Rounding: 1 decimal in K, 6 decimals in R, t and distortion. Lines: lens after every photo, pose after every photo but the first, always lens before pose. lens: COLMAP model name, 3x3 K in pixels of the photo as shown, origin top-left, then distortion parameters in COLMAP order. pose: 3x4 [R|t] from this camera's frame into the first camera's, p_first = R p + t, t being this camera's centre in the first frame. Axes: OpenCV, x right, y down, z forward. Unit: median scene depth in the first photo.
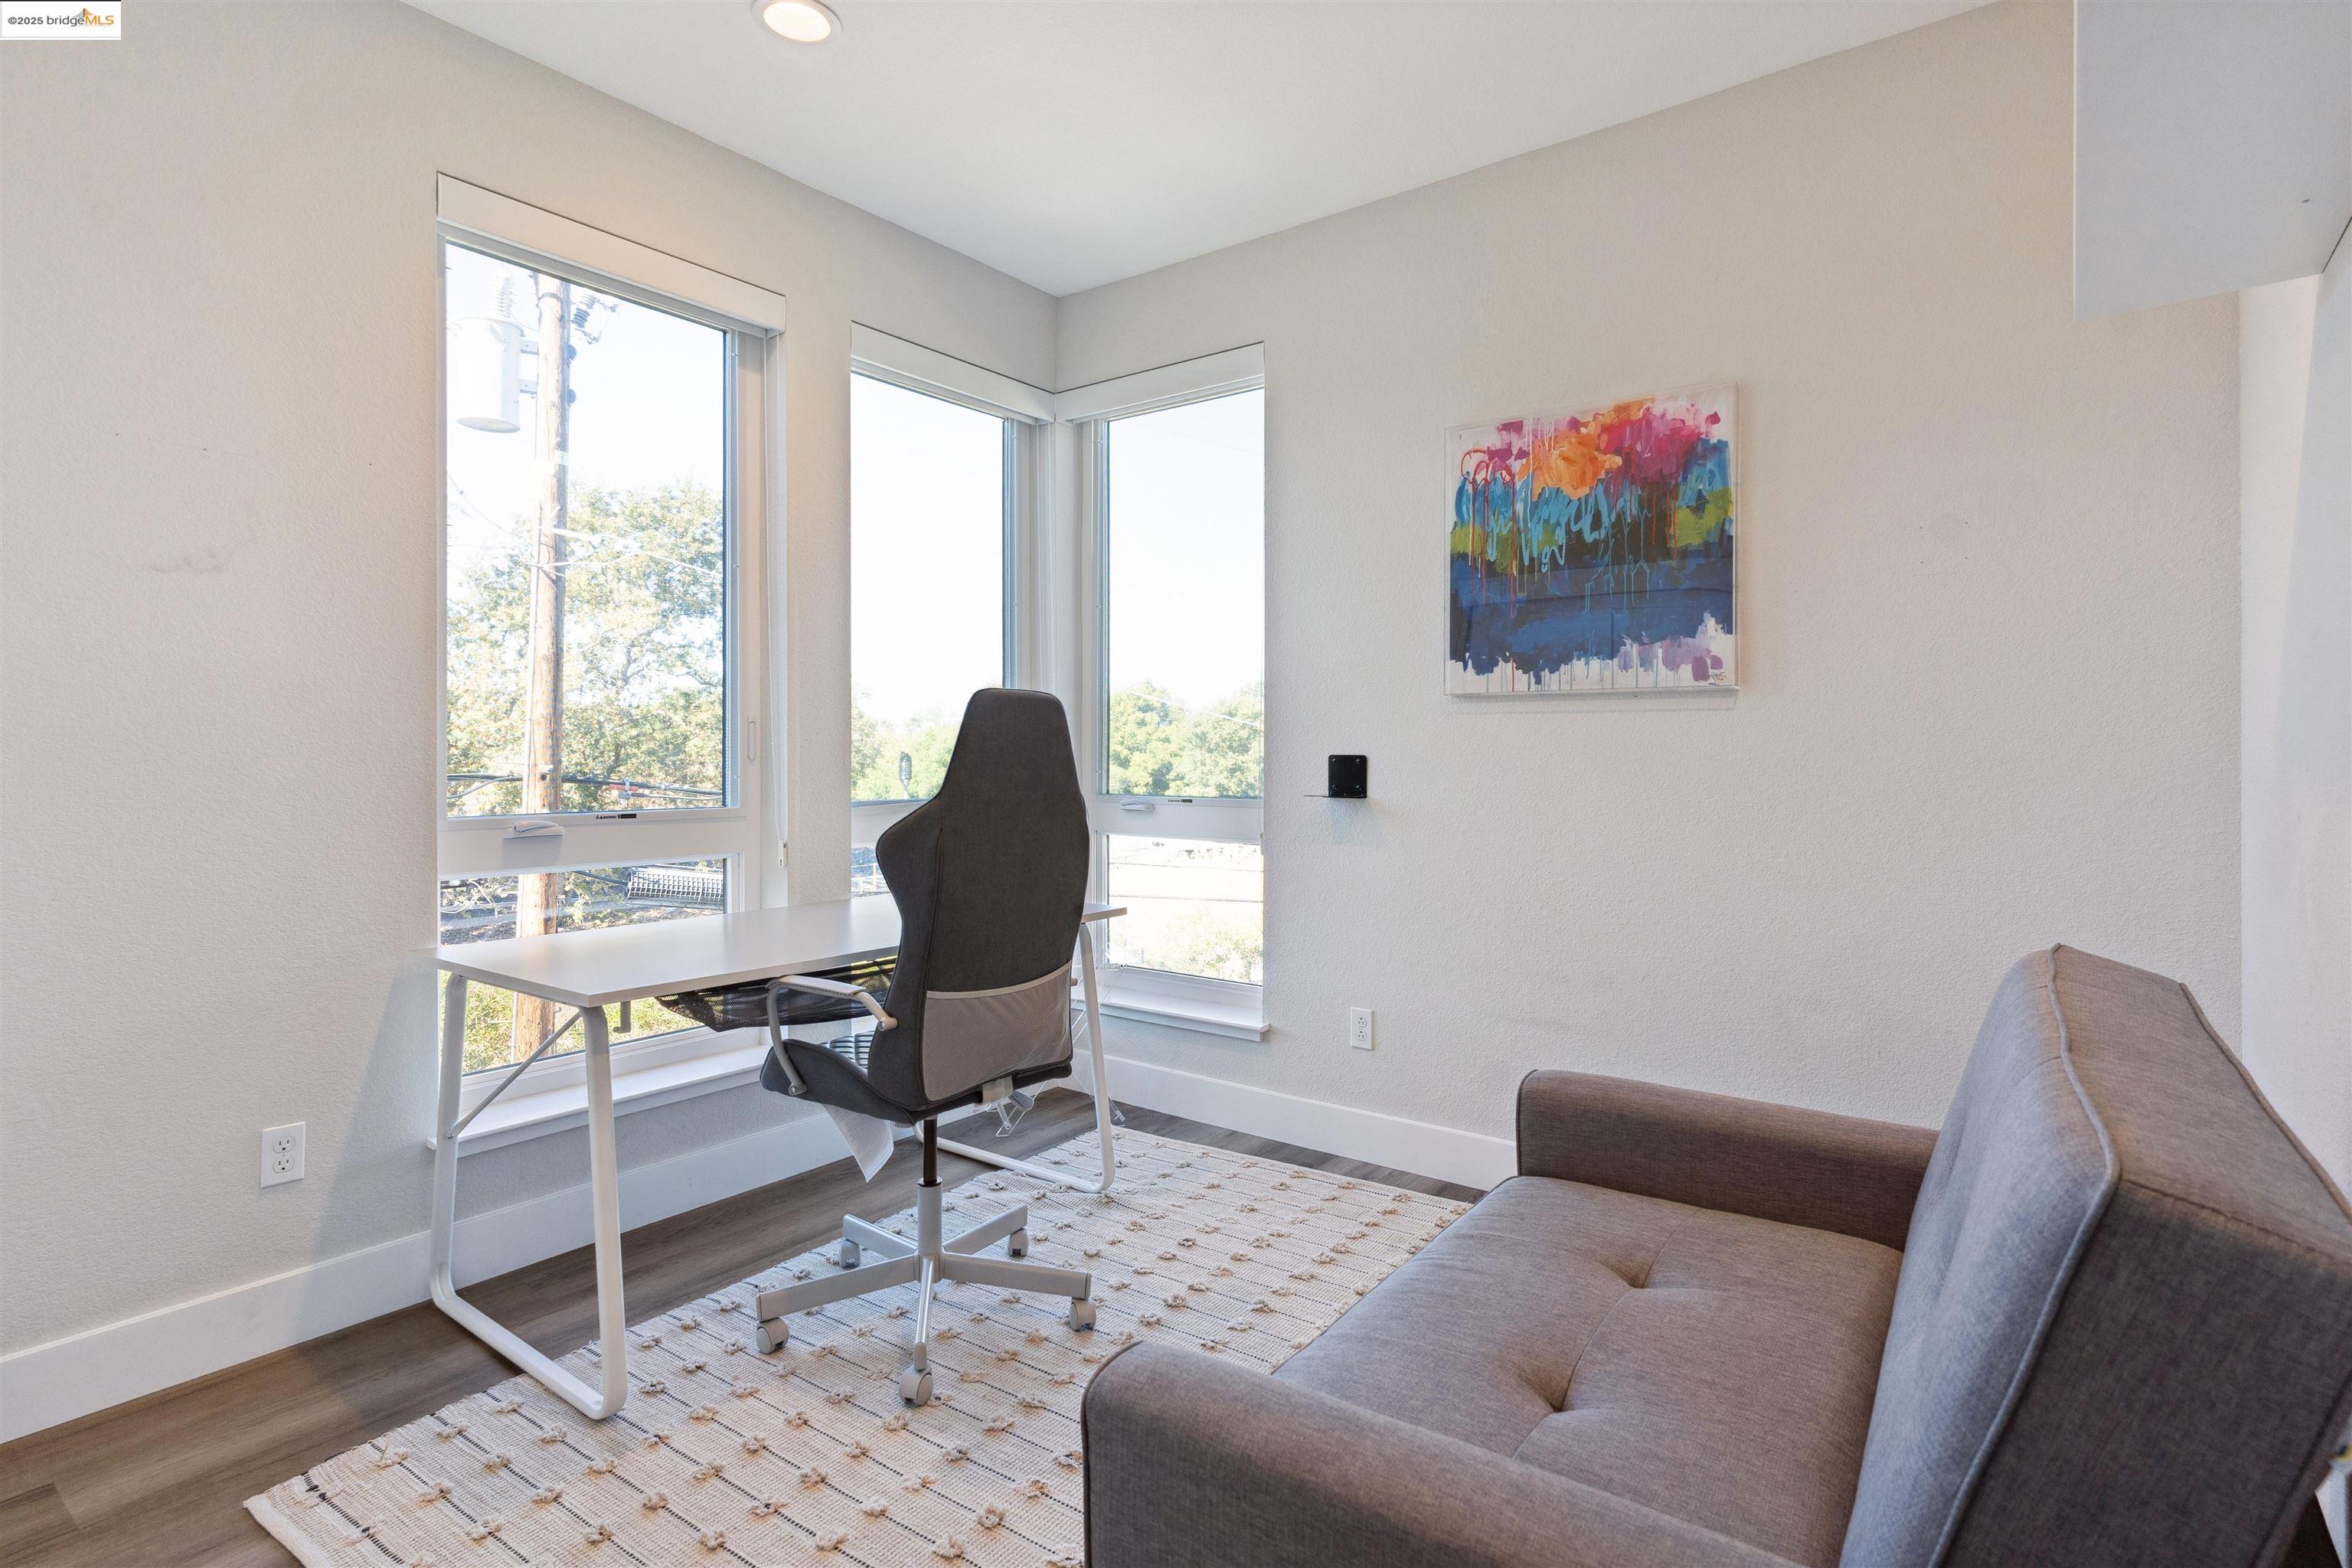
lens RADIAL K [[1147.4, 0, 1199.5], [0, 1147.4, 773.4], [0, 0, 1]] dist [0.002676, -0.000963]
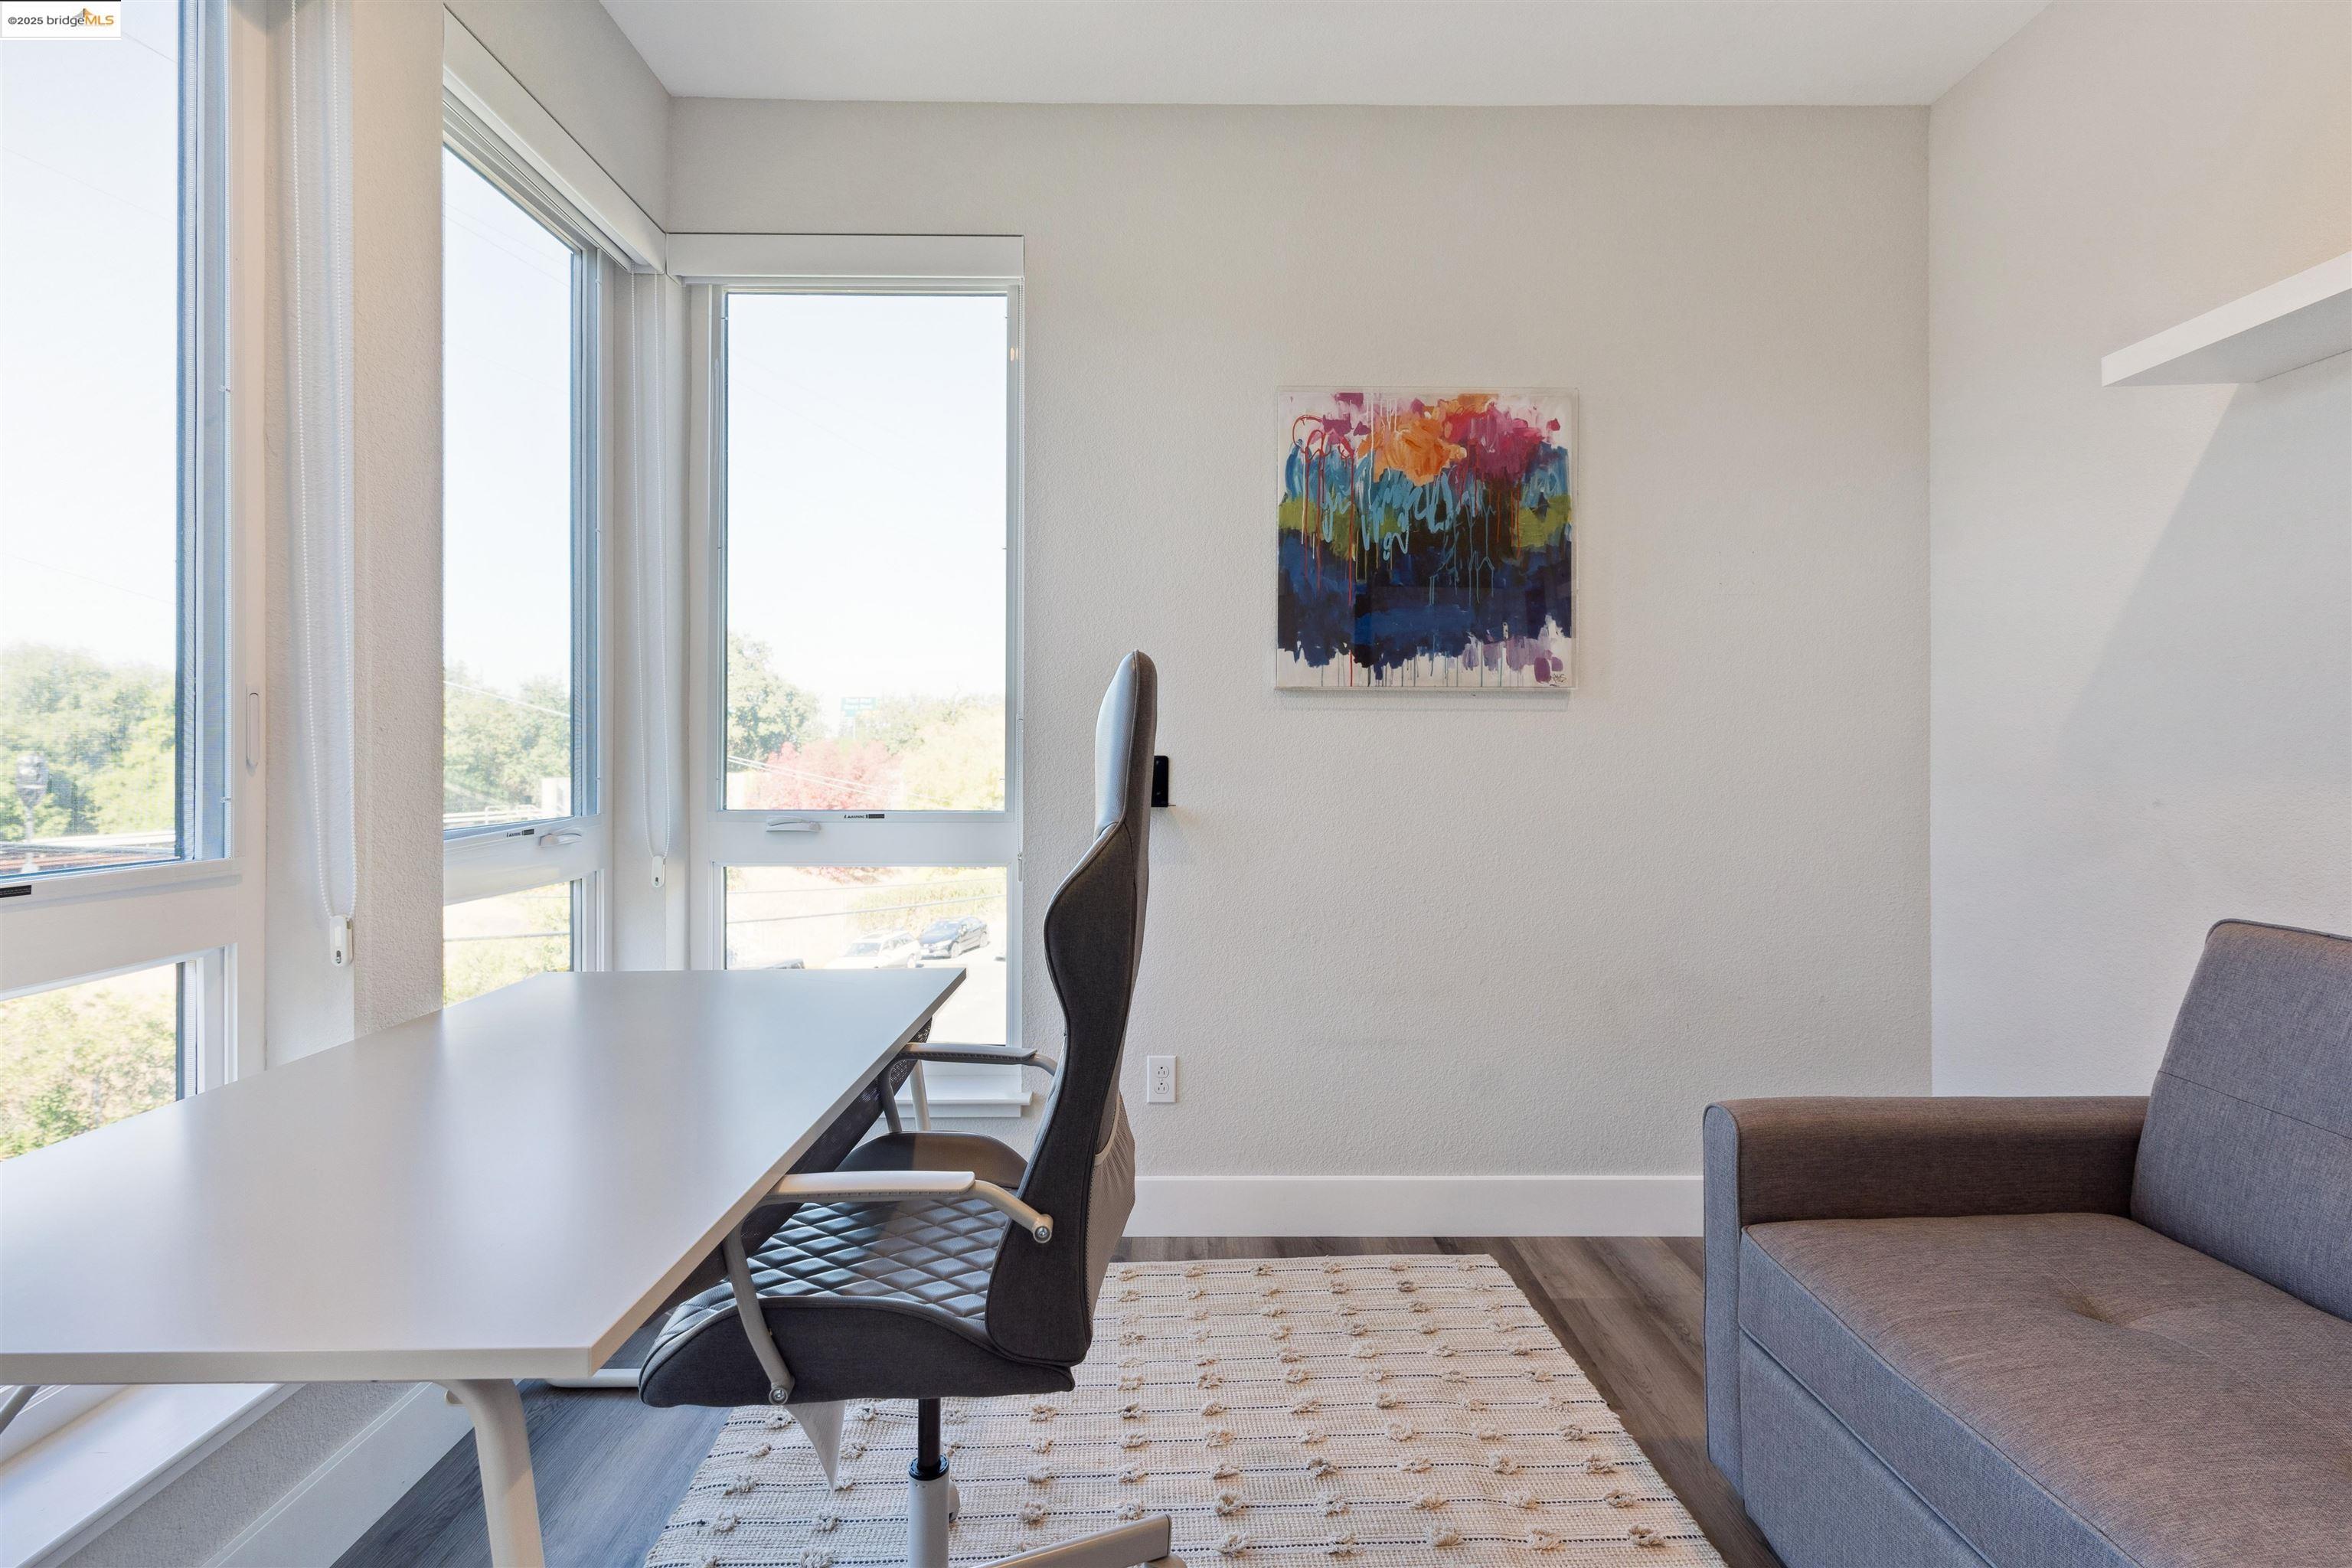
lens RADIAL K [[1147.4, 0, 1188.6], [0, 1147.4, 765.7], [0, 0, 1]] dist [0.002676, -0.000963]
pose [[0.801223, -0.006378, 0.598331, -0.394878], [0.010183, 0.999944, -0.002977, -0.006485], [-0.598279, 0.008478, 0.801243, 0.354630]]
